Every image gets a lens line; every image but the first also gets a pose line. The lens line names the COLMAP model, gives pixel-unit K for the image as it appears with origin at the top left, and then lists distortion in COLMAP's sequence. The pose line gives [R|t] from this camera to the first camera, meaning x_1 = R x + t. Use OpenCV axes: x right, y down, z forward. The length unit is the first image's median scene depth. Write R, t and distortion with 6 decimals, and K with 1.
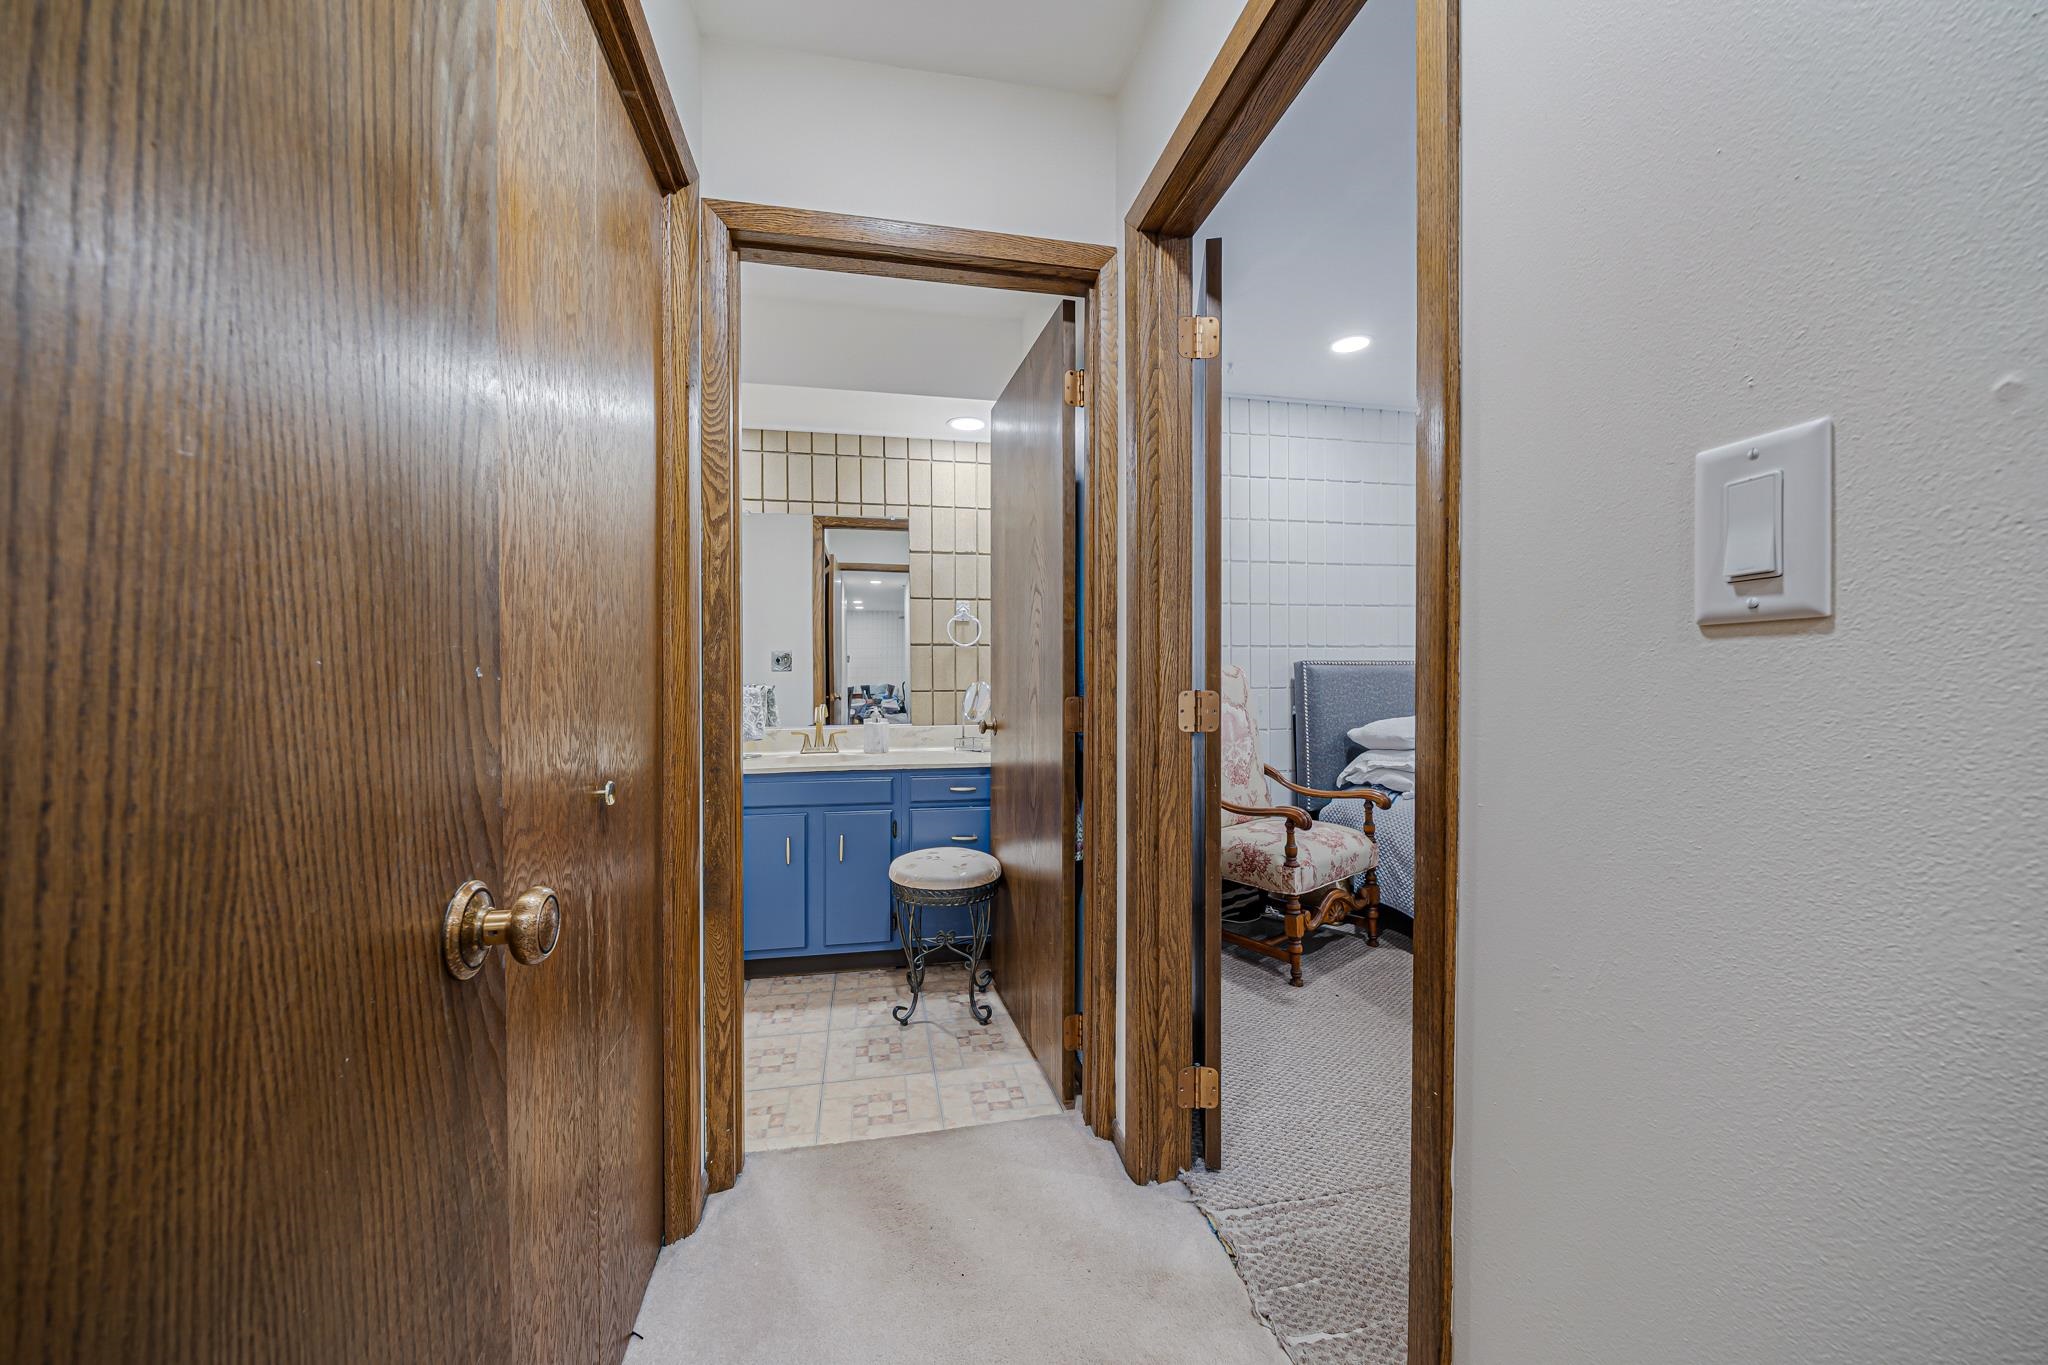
lens RADIAL K [[731.9, 0, 1024.0], [0, 731.9, 682.5], [0, 0, 1]] dist [0.000879, 0.000055]
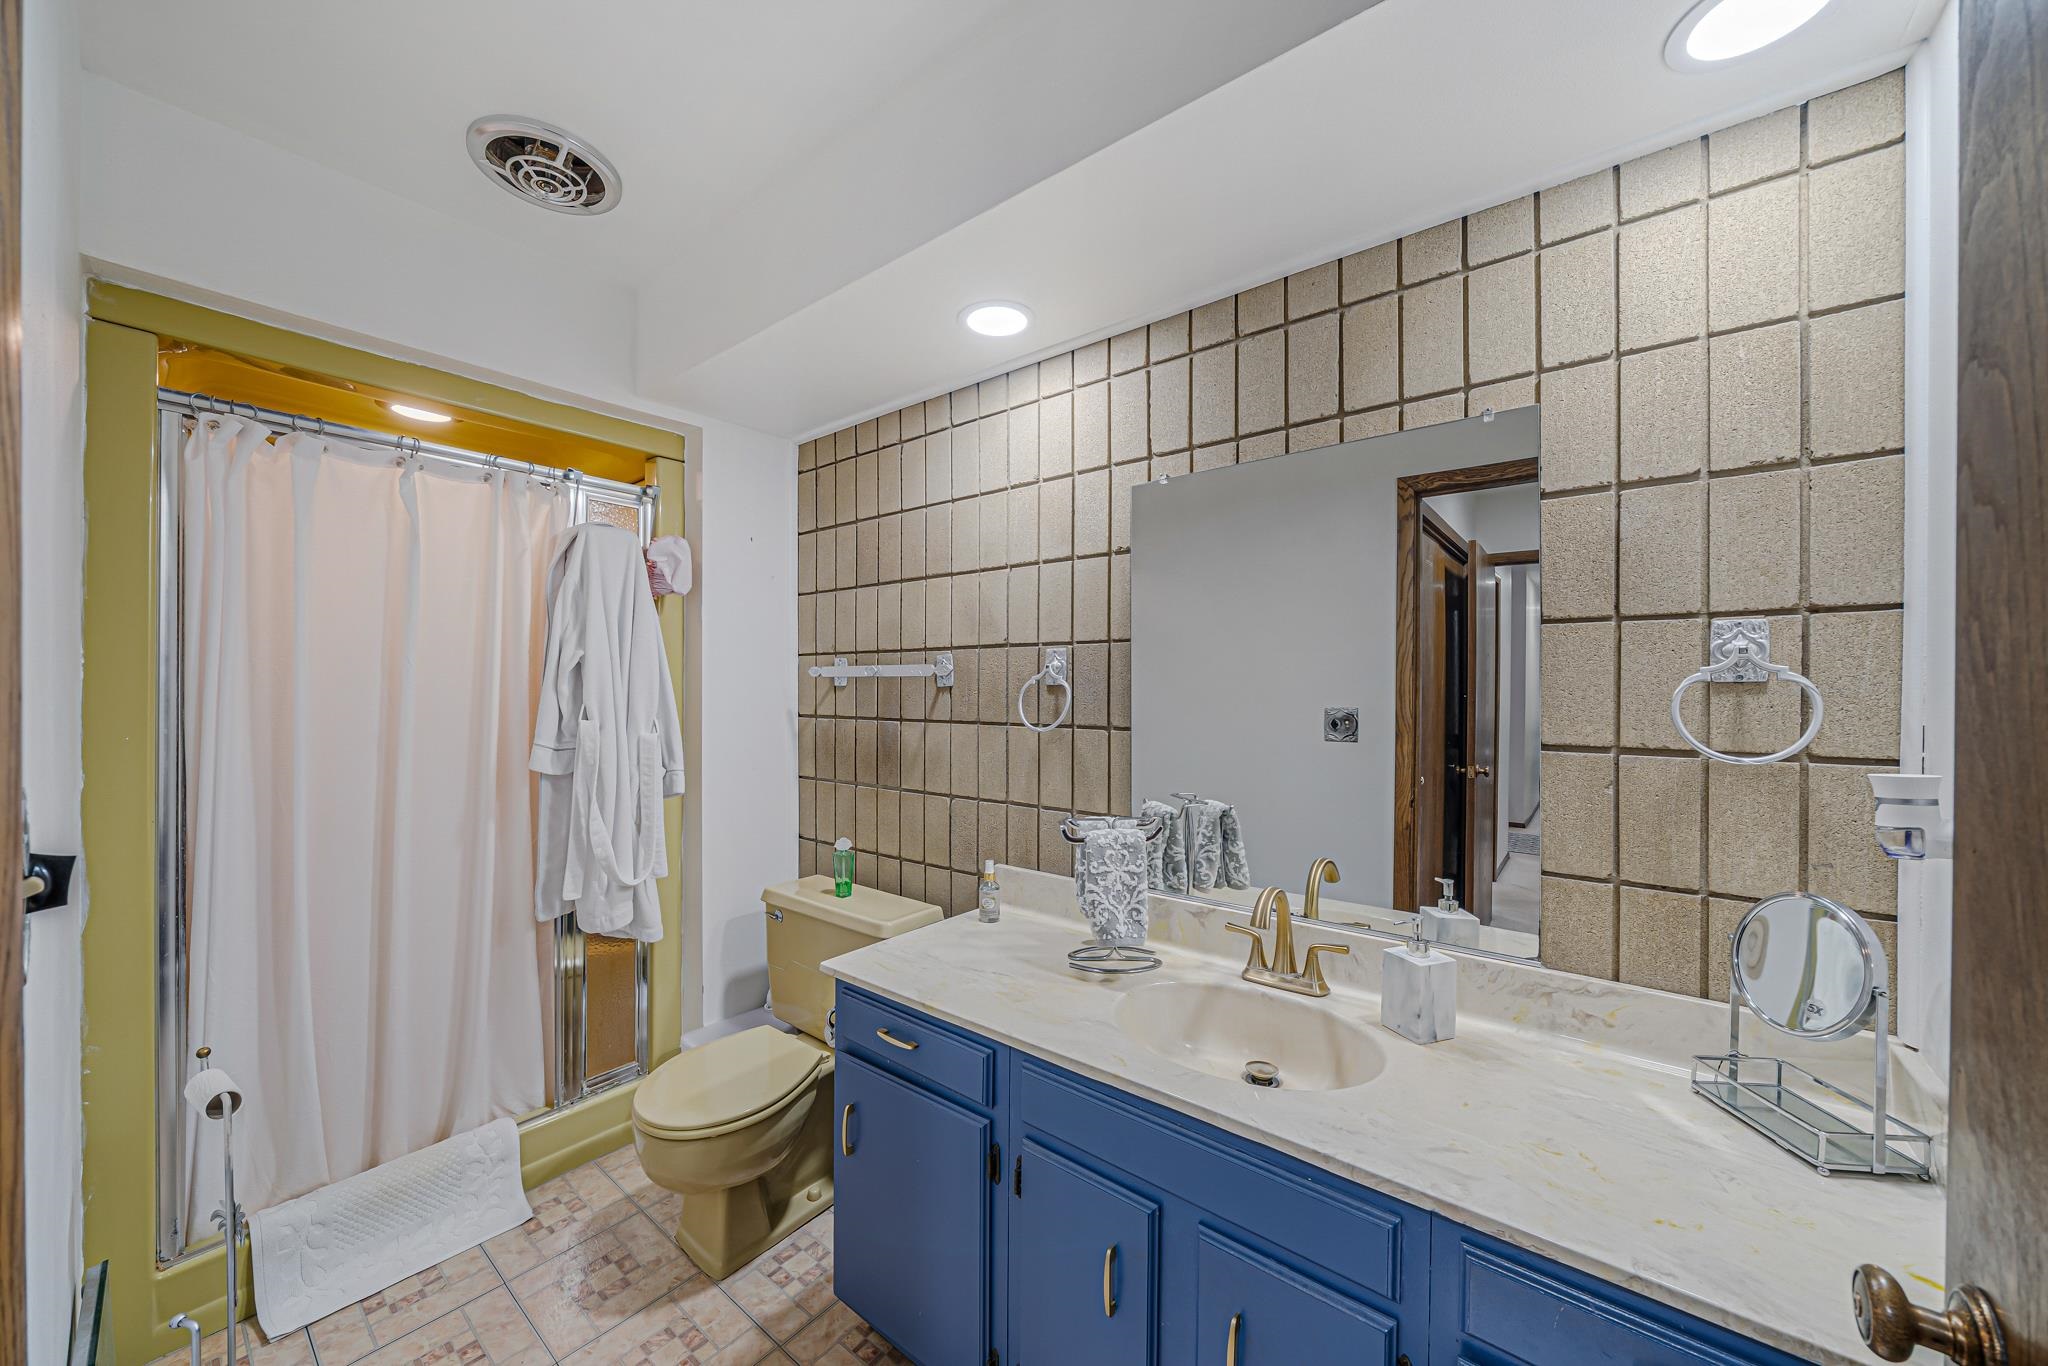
lens RADIAL K [[731.9, 0, 1024.0], [0, 731.9, 683.0], [0, 0, 1]] dist [0.000879, 0.000055]
pose [[0.633611, 0.007247, -0.773618, -0.033316], [-0.019908, 0.999778, -0.006940, -0.074914], [0.773396, 0.019798, 0.633614, 0.550220]]
